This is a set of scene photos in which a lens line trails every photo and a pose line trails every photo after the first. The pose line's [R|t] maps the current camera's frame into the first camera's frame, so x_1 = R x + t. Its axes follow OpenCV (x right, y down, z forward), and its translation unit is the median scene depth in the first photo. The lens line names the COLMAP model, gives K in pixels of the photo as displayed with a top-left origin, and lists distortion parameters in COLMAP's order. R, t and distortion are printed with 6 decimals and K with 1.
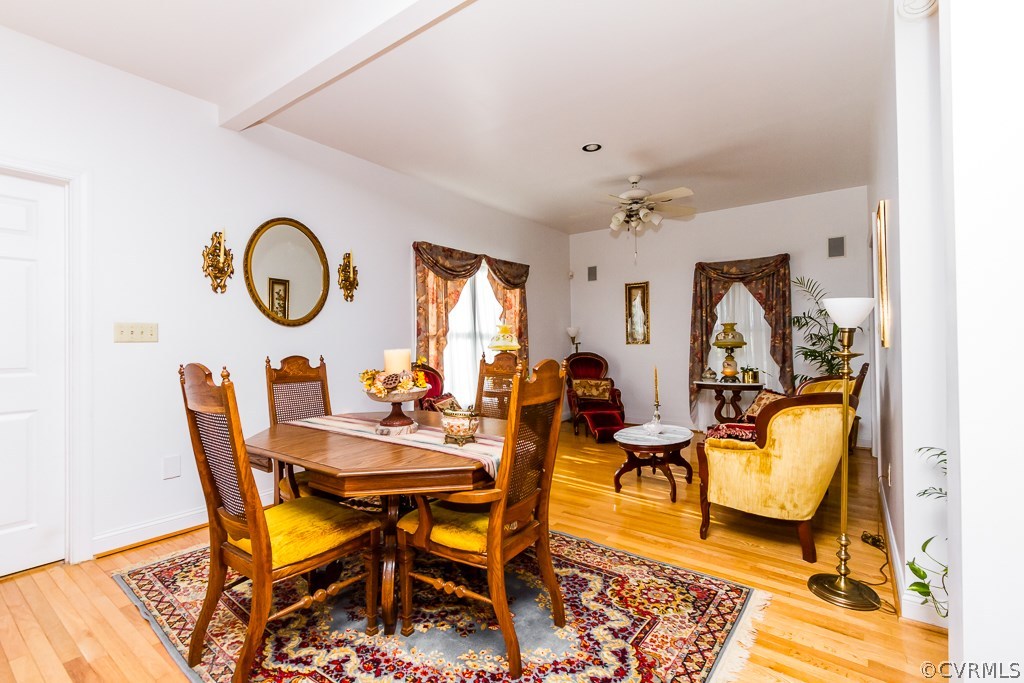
lens RADIAL K [[467.4, 0, 517.5], [0, 467.4, 339.7], [0, 0, 1]] dist [-0.005261, 0.000727]
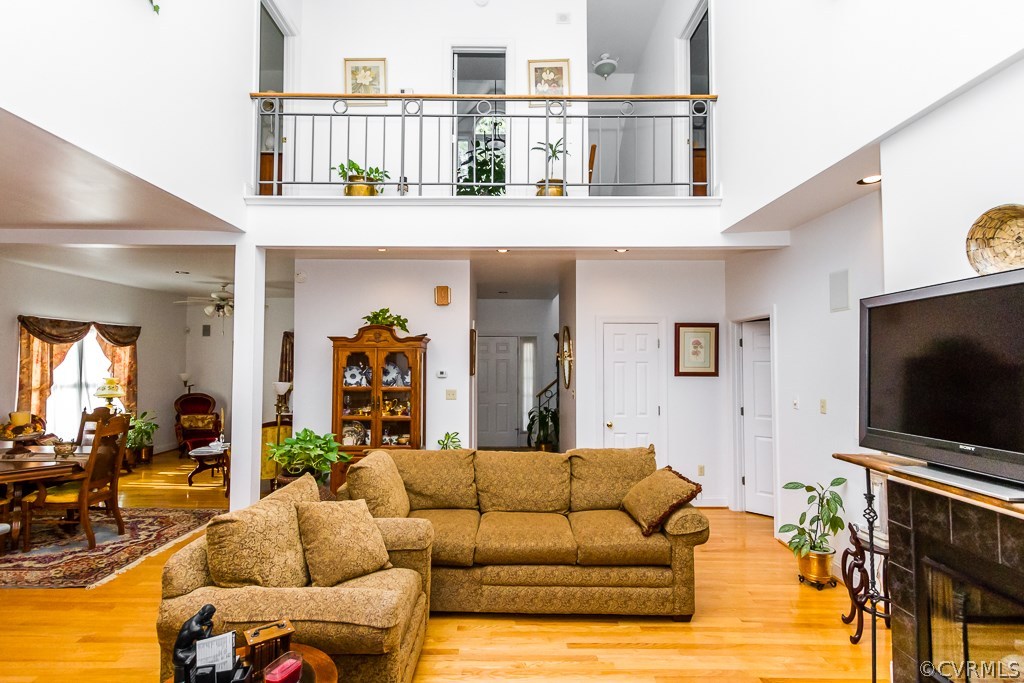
lens RADIAL K [[467.4, 0, 501.8], [0, 467.4, 347.8], [0, 0, 1]] dist [-0.005261, 0.000727]
pose [[0.804026, 0.032686, 0.593695, 0.080595], [-0.014372, 0.999265, -0.035551, -0.091220], [-0.594420, 0.020051, 0.803905, -0.753339]]
